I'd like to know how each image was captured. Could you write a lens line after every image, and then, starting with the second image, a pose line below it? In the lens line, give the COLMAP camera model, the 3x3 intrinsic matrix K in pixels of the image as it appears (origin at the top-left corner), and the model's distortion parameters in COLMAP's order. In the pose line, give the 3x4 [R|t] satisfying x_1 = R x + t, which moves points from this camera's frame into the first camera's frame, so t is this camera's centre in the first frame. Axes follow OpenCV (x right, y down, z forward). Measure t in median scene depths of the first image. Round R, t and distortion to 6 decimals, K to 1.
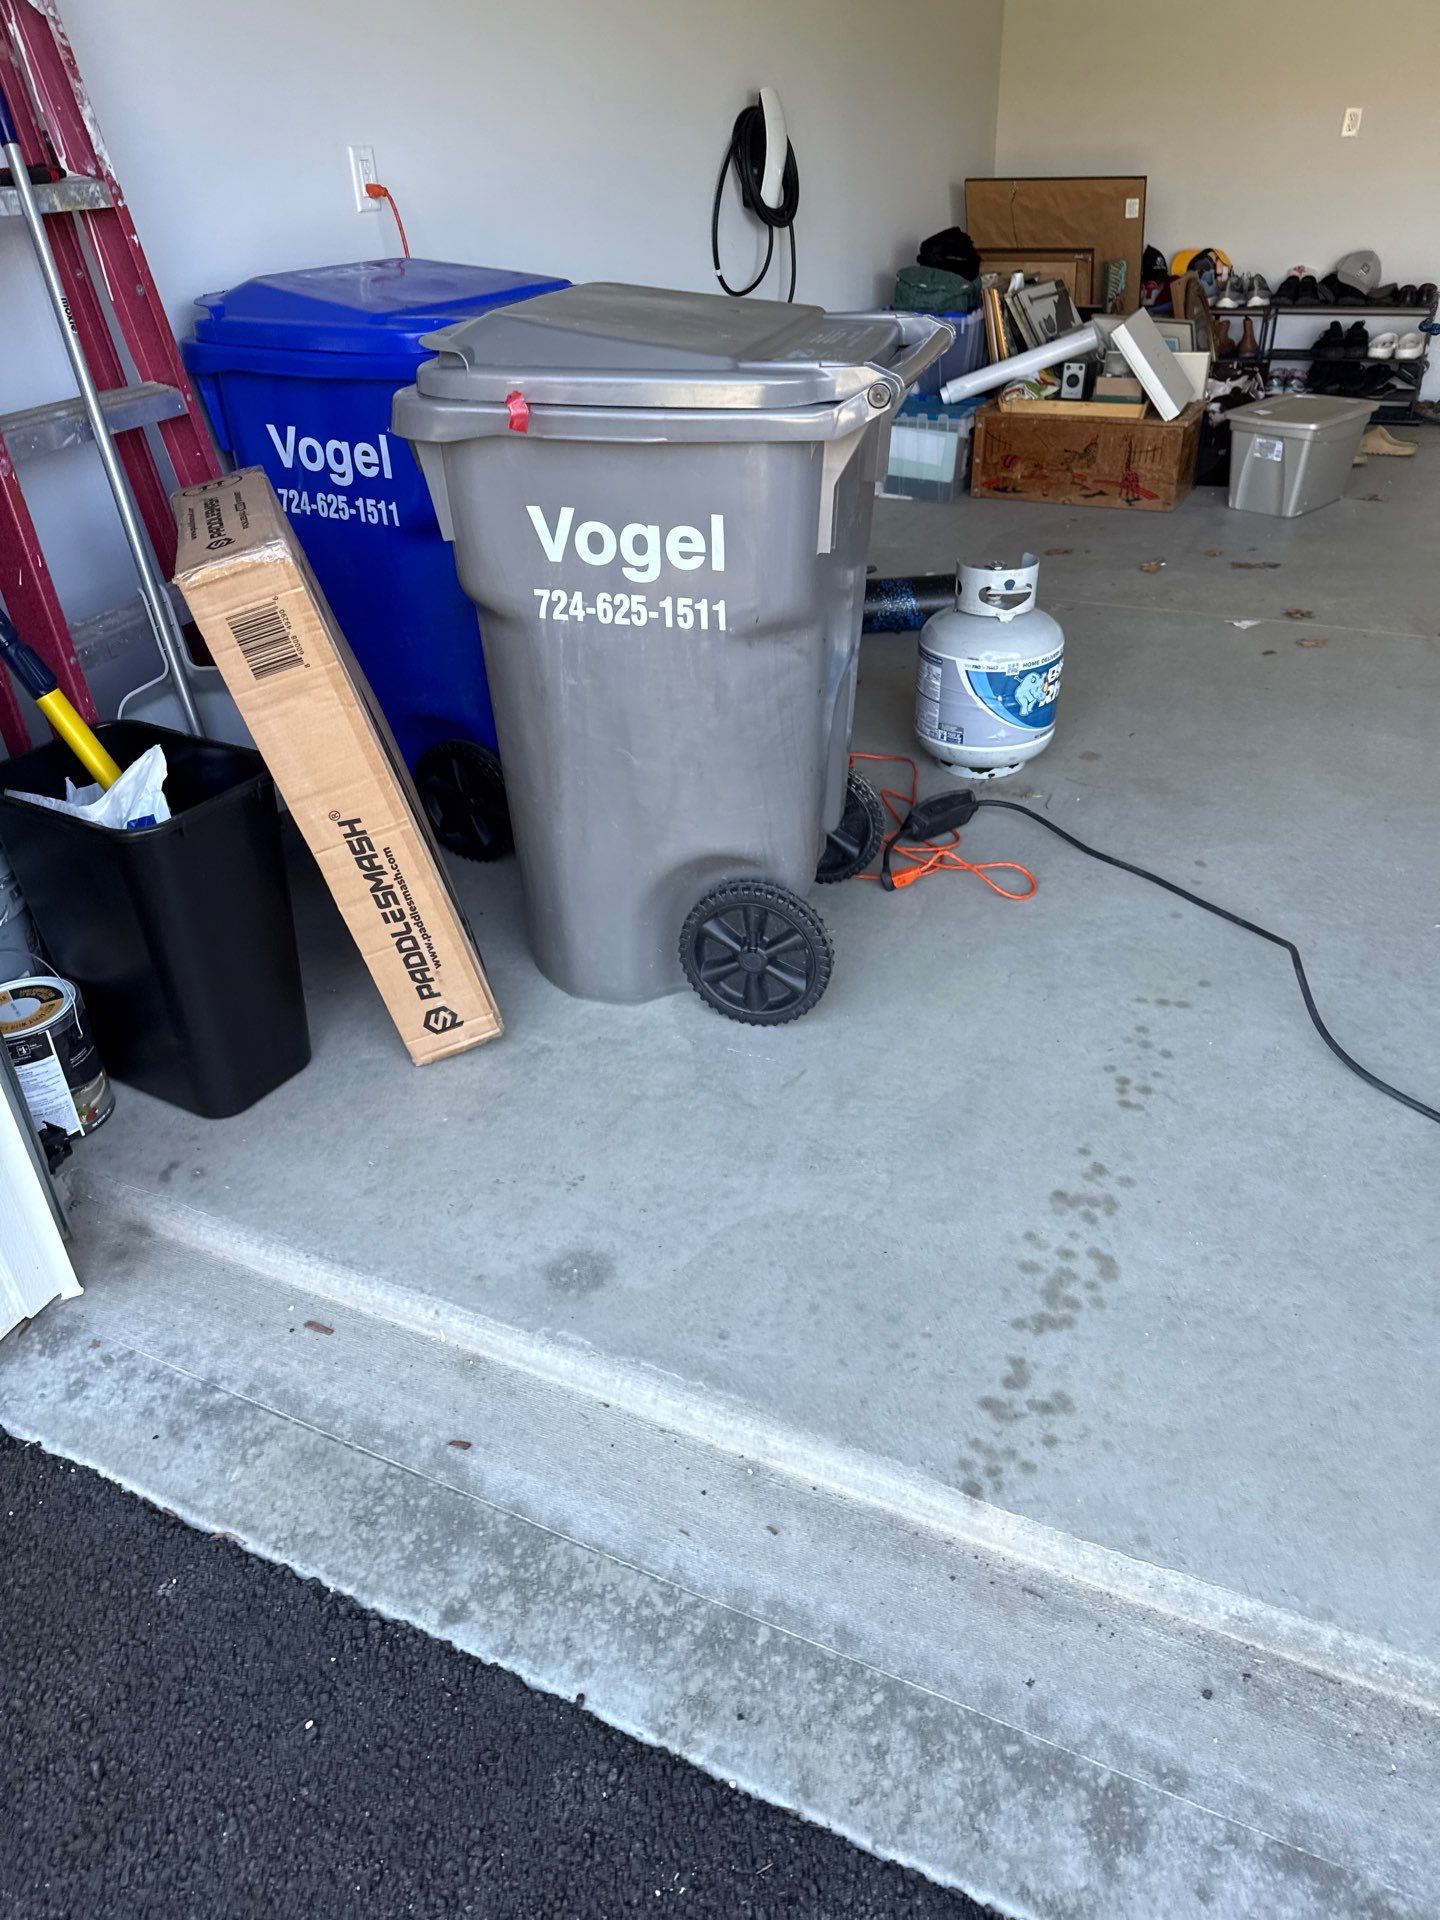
lens RADIAL K [[1352.0, 0, 715.4], [0, 1352.0, 952.5], [0, 0, 1]] dist [0.039750, -0.039936]
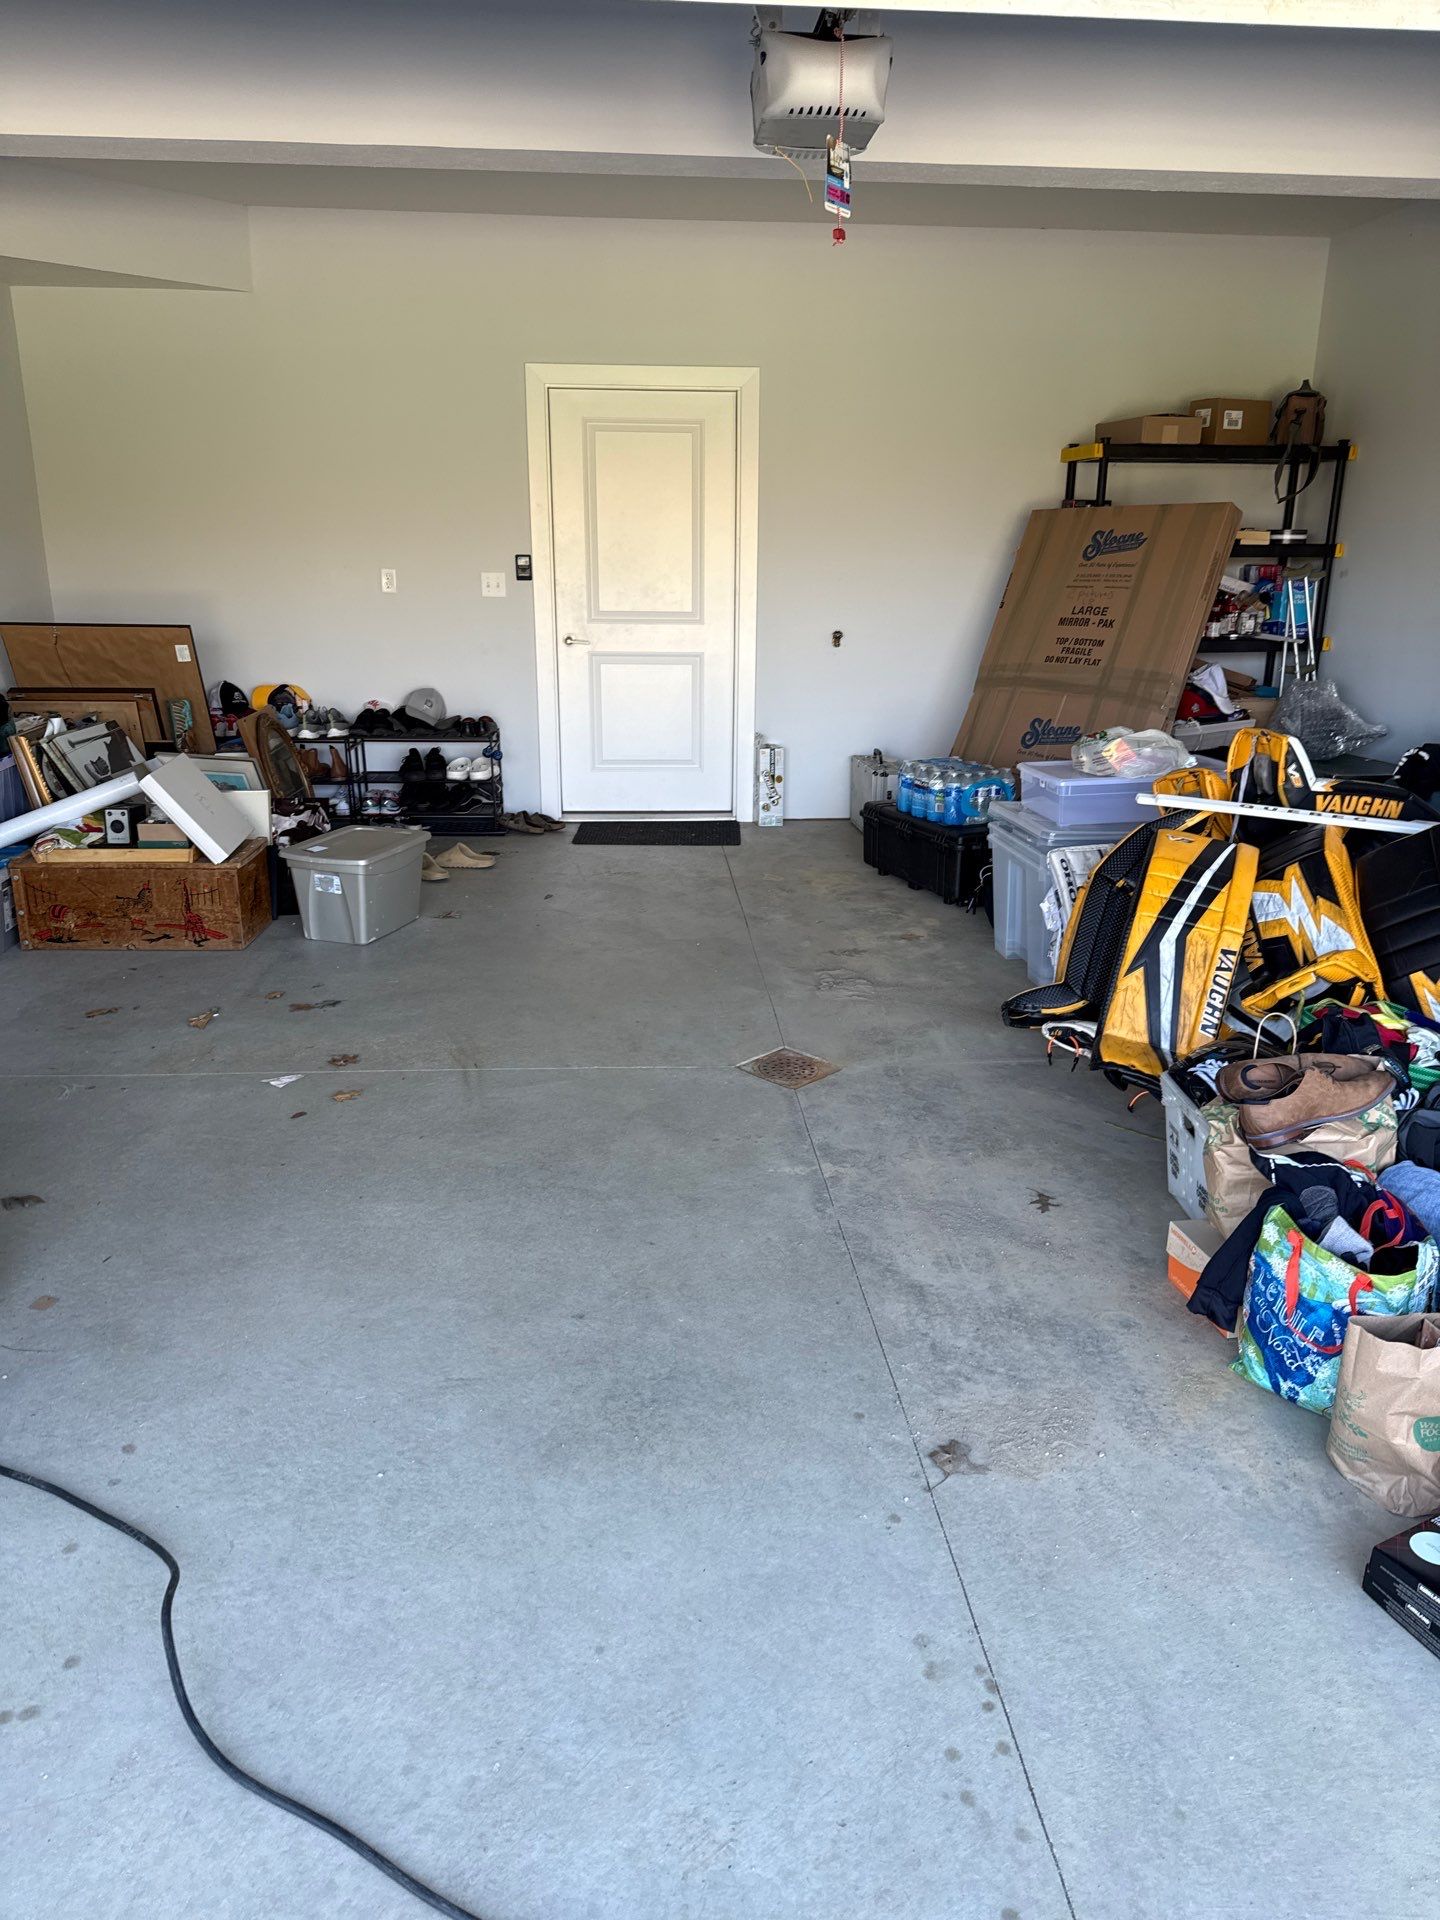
lens RADIAL K [[1345.2, 0, 720.0], [0, 1345.2, 960.0], [0, 0, 1]] dist [0.162639, -0.309218]
pose [[0.867228, -0.112006, 0.485150, 0.267691], [0.228018, 0.955533, -0.186990, -0.099819], [-0.442633, 0.272786, 0.854204, 0.043325]]
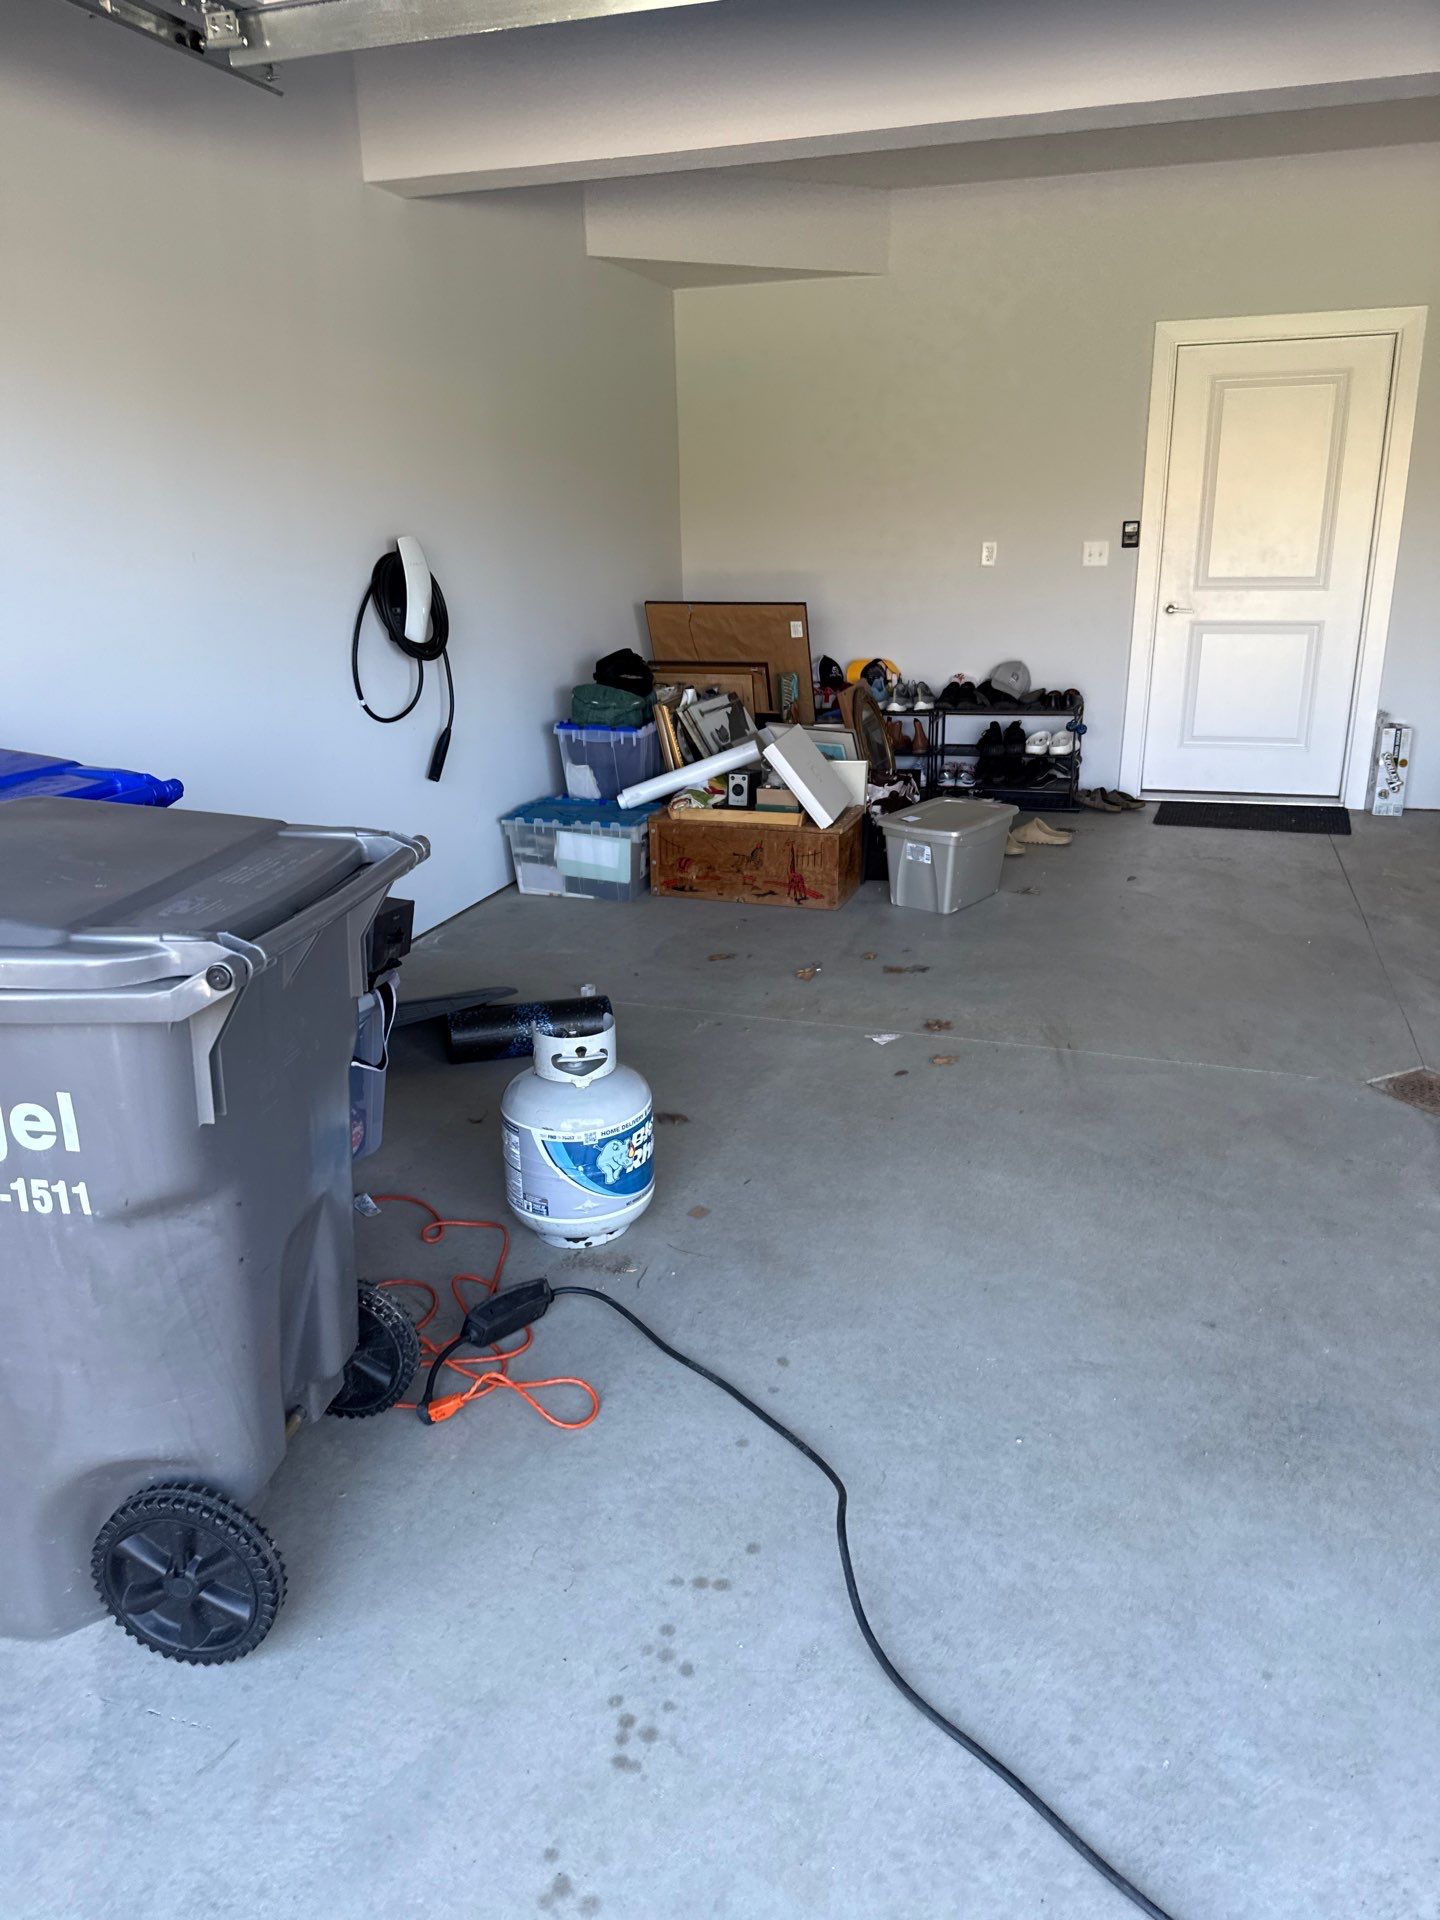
lens RADIAL K [[1341.0, 0, 711.2], [0, 1341.0, 959.7], [0, 0, 1]] dist [0.163098, -0.273708]
pose [[0.990827, -0.032549, 0.131160, 0.180249], [0.061326, 0.973167, -0.221775, -0.115340], [-0.120422, 0.227785, 0.966236, 0.064132]]
